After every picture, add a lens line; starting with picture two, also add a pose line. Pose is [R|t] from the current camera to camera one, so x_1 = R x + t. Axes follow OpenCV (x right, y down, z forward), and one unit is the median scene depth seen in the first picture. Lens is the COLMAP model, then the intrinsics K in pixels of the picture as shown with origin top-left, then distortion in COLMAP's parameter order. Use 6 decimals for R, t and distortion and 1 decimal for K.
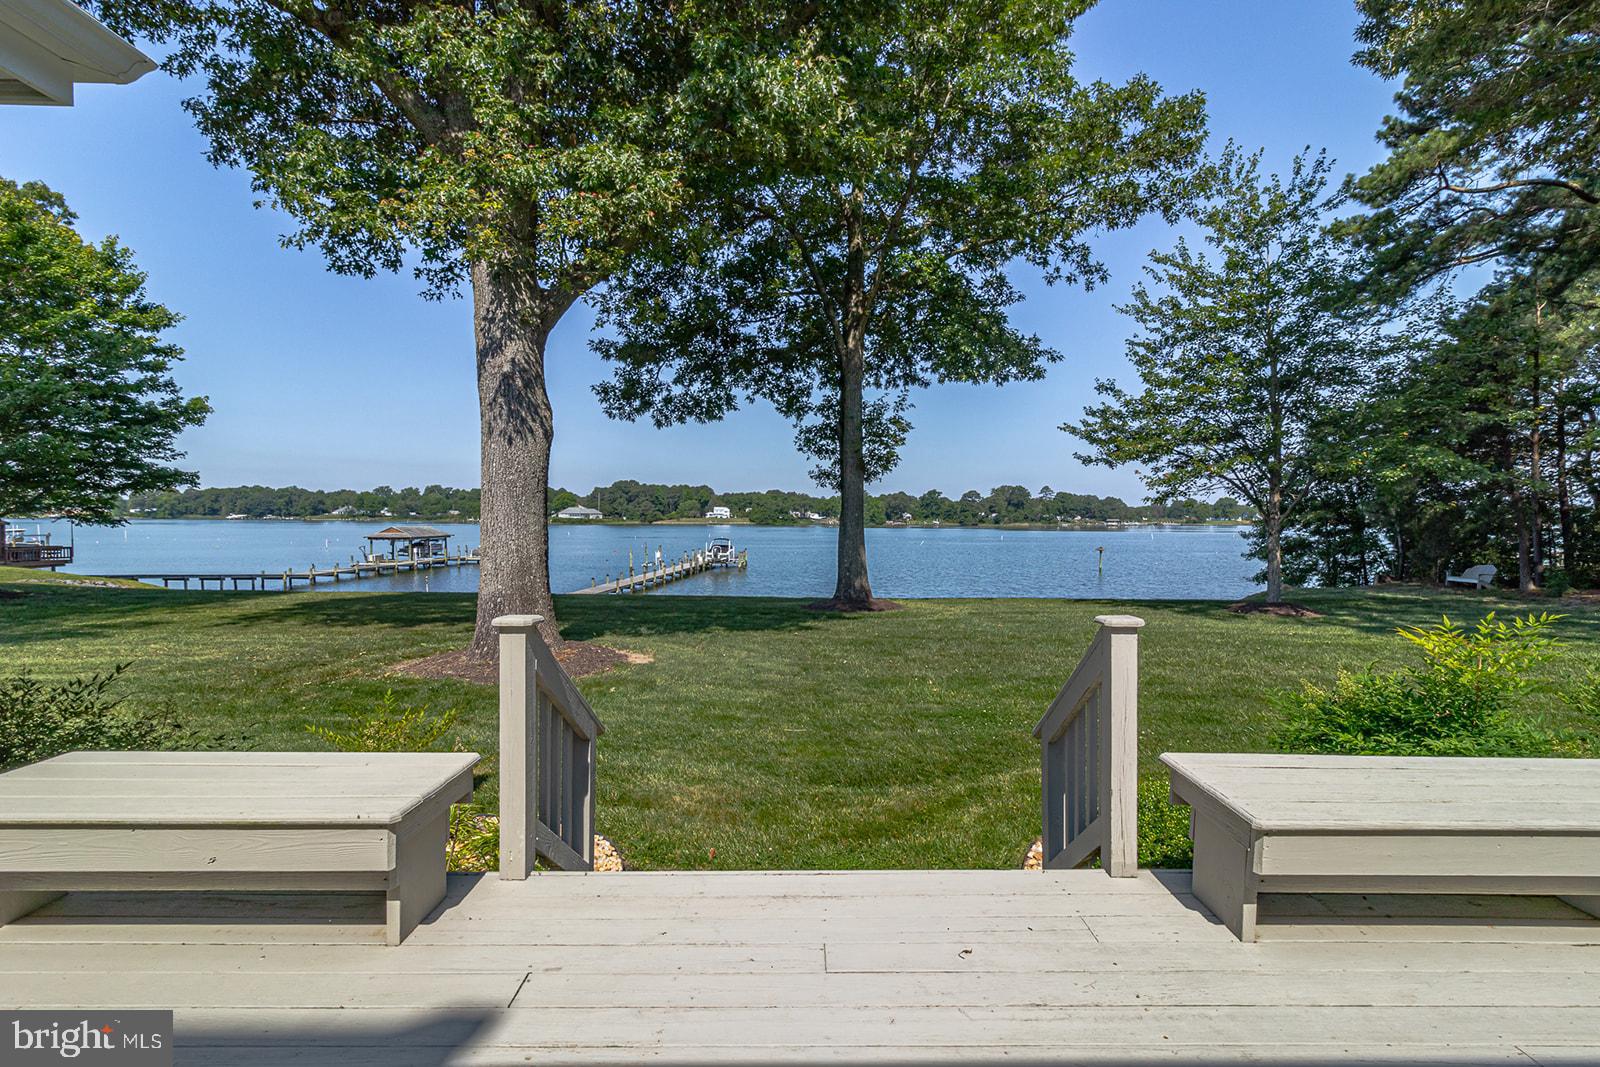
lens RADIAL K [[744.1, 0, 815.2], [0, 744.1, 547.3], [0, 0, 1]] dist [0.003326, 0.000278]
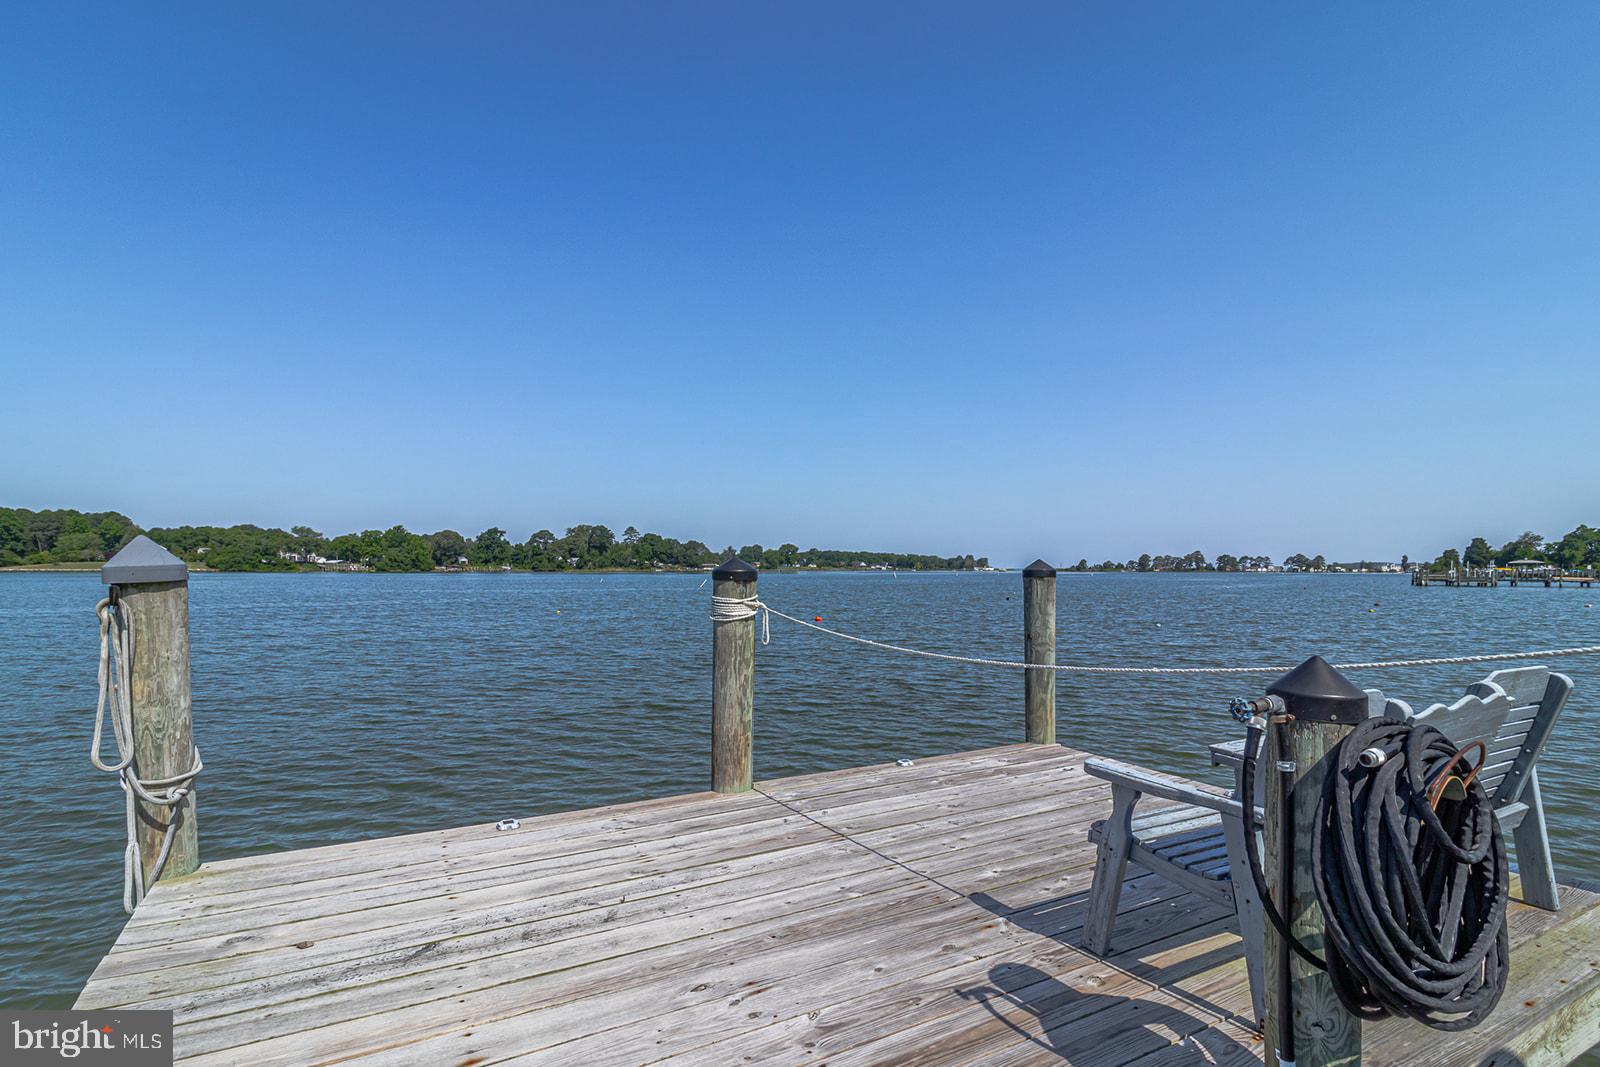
lens RADIAL K [[744.1, 0, 808.4], [0, 744.1, 590.9], [0, 0, 1]] dist [0.003326, 0.000278]
pose [[0.824304, -0.019356, 0.565817, -0.021945], [0.022575, 0.999744, 0.001312, -0.002280], [-0.565698, 0.011691, 0.824530, 0.144657]]
